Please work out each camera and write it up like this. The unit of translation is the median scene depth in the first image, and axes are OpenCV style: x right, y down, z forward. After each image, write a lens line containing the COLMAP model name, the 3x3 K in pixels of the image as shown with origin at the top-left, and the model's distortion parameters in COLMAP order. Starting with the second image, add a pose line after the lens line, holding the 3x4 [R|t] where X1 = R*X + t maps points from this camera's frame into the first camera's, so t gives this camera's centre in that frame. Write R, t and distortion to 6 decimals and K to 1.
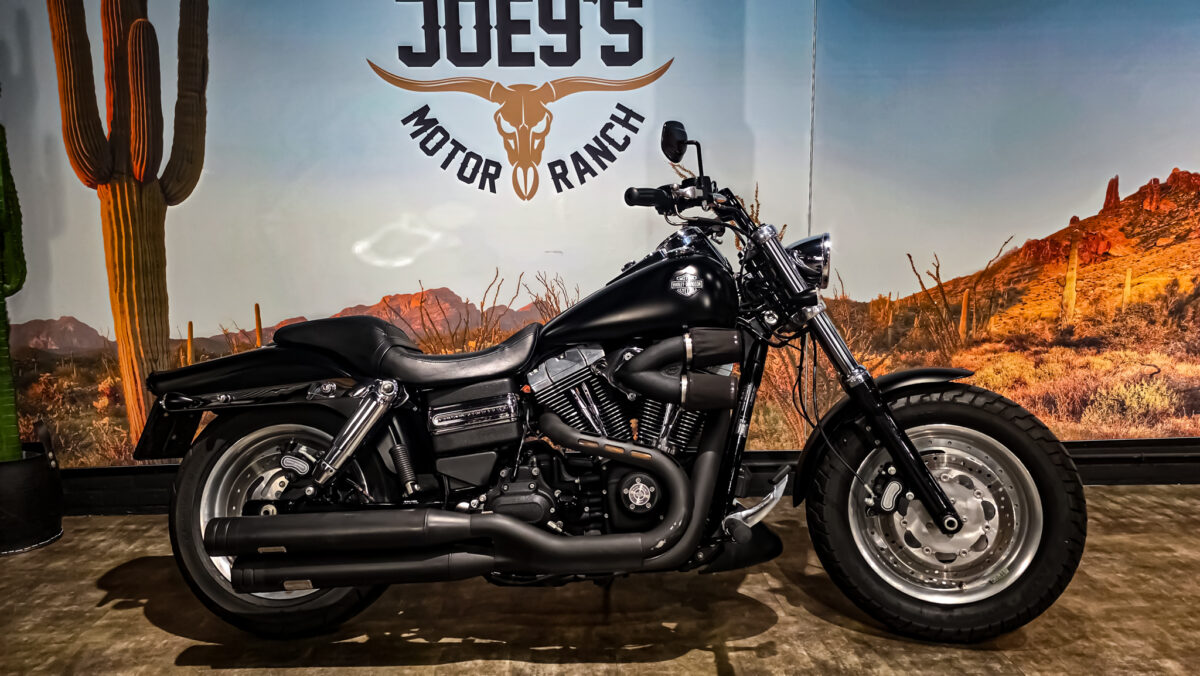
lens RADIAL K [[790.5, 0, 598.1], [0, 790.5, 344.6], [0, 0, 1]] dist [0.054238, -0.047538]
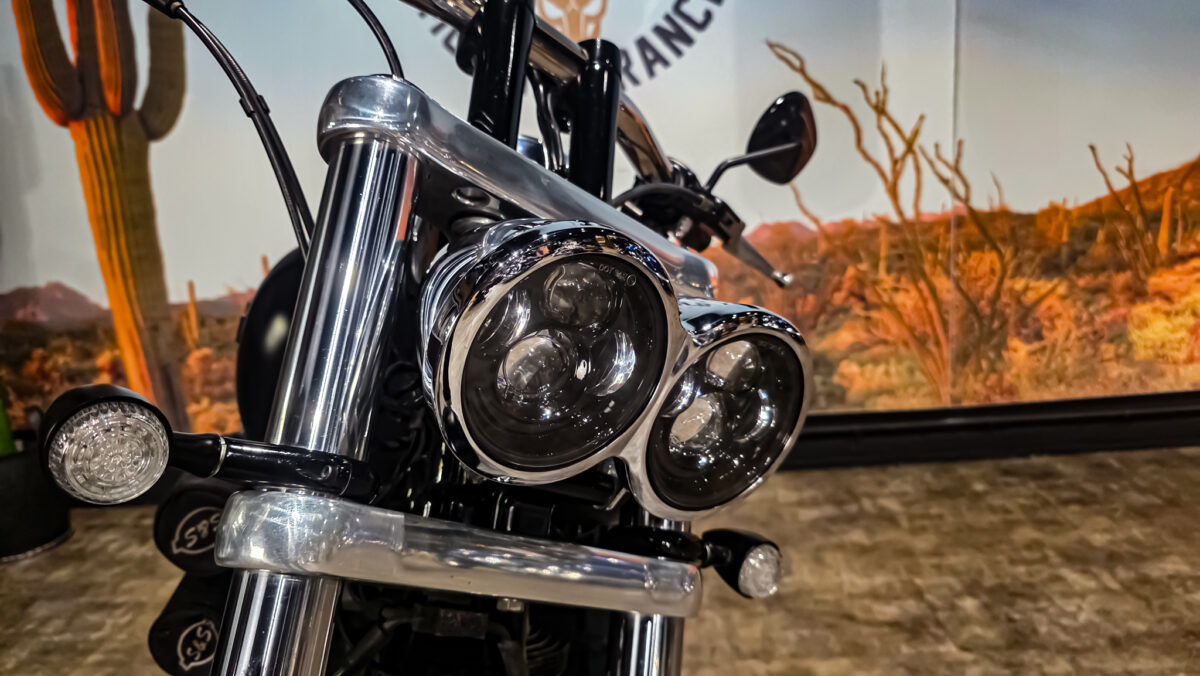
lens RADIAL K [[816.2, 0, 595.2], [0, 816.2, 335.0], [0, 0, 1]] dist [0.018715, -0.027375]
pose [[0.995073, -0.041681, -0.089955, -0.013709], [0.048752, 0.995768, 0.077903, -0.018780], [0.086327, -0.081905, 0.992894, 0.183395]]
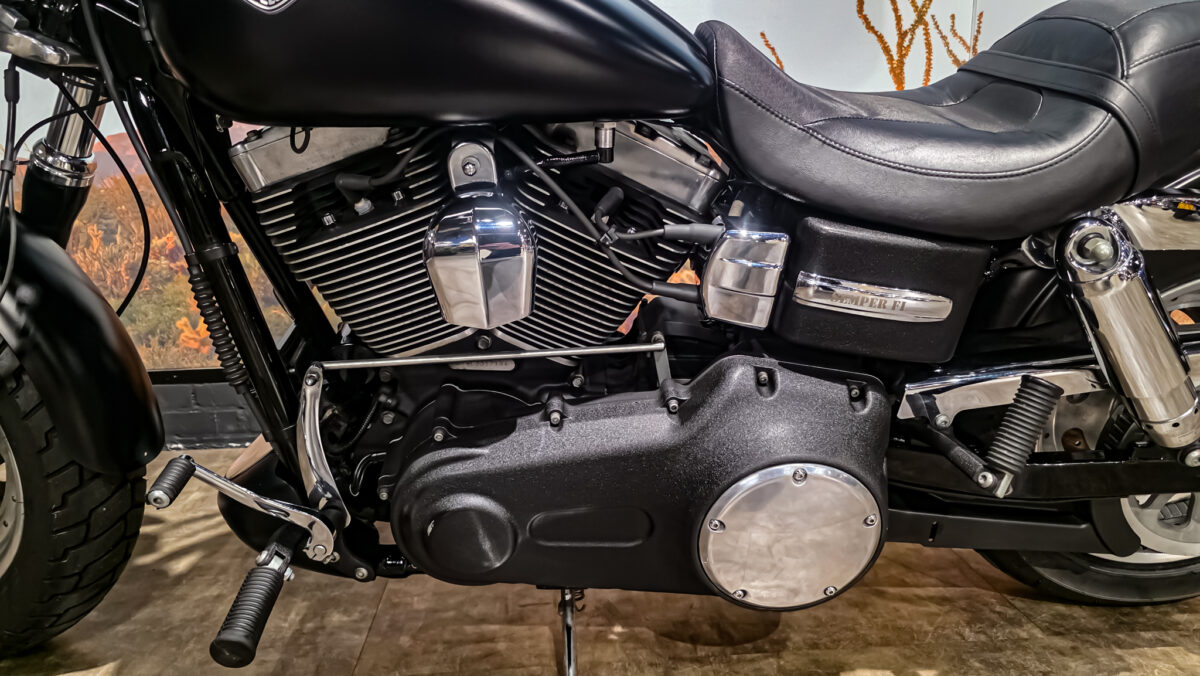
lens RADIAL K [[816.2, 0, 595.2], [0, 816.2, 335.0], [0, 0, 1]] dist [0.018715, -0.027375]
pose [[0.999435, -0.009217, 0.032321, -0.050648], [0.007362, 0.998344, 0.057061, 0.086888], [-0.032793, -0.056791, 0.997847, 0.372325]]
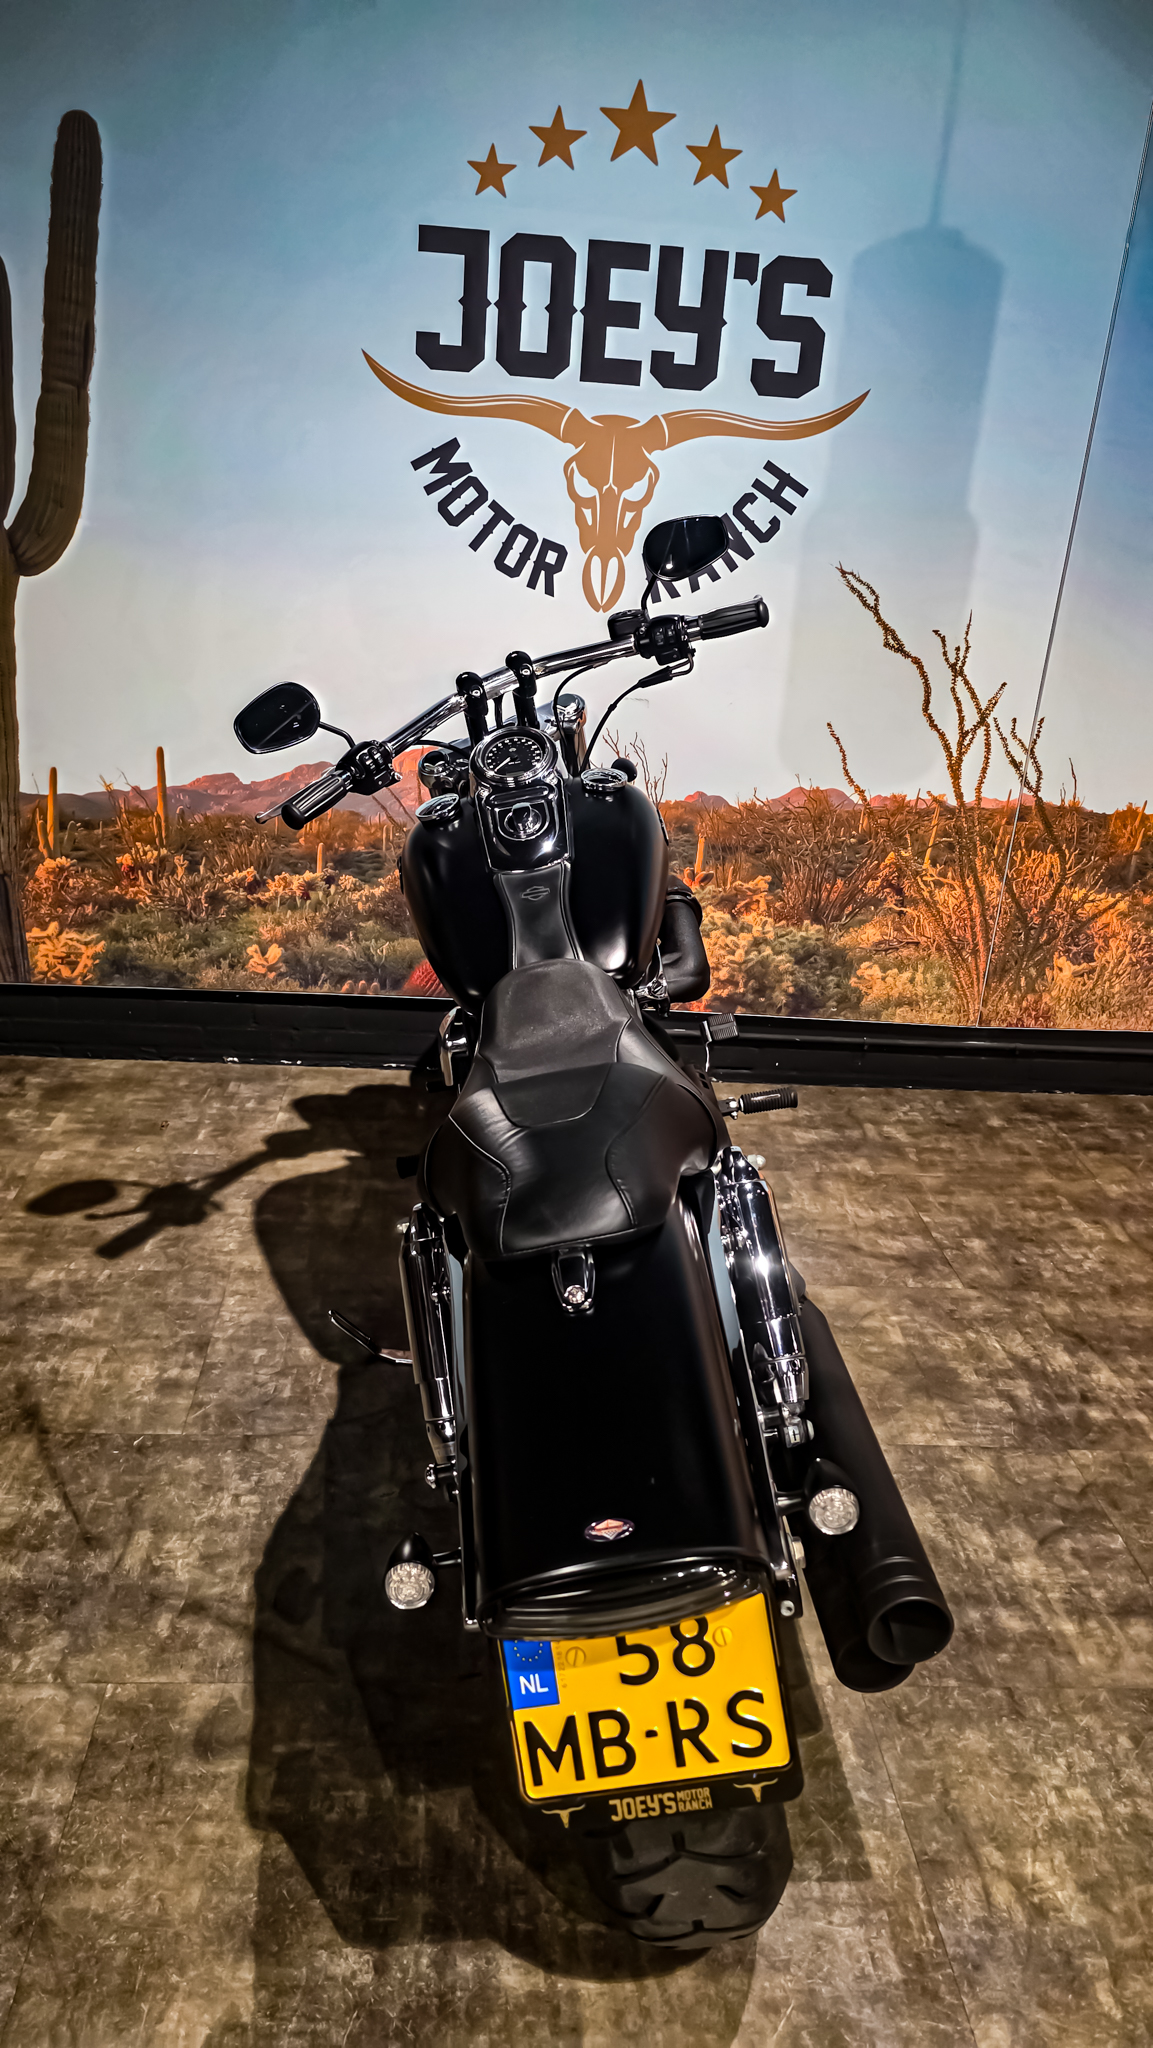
lens RADIAL K [[1351.0, 0, 552.8], [0, 1351.0, 1001.5], [0, 0, 1]] dist [0.053377, -0.045825]
pose [[0.996481, 0.067785, 0.049293, -0.160759], [-0.076844, 0.973712, 0.214432, -0.111077], [-0.033462, -0.217465, 0.975494, -0.100520]]
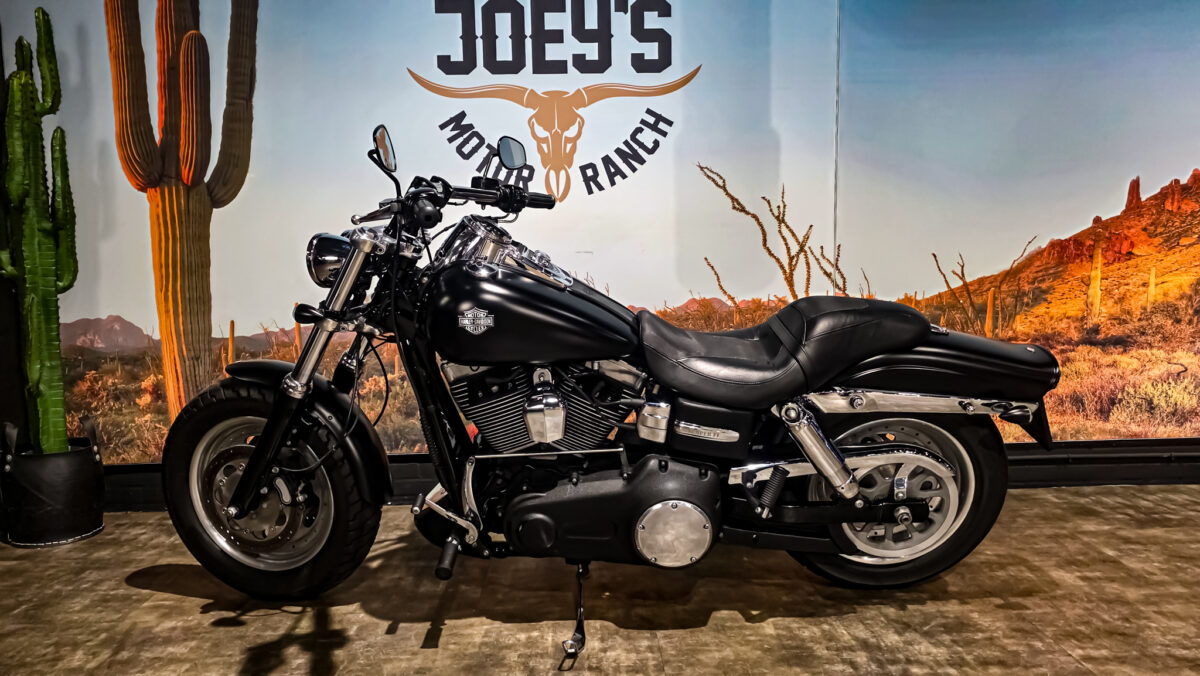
lens RADIAL K [[791.6, 0, 594.6], [0, 791.6, 338.1], [0, 0, 1]] dist [0.053377, -0.045825]
pose [[0.999878, -0.000795, -0.015618, -0.027521], [0.000042, 0.998842, -0.048109, 0.044115], [0.015638, 0.048102, 0.998720, -0.020191]]
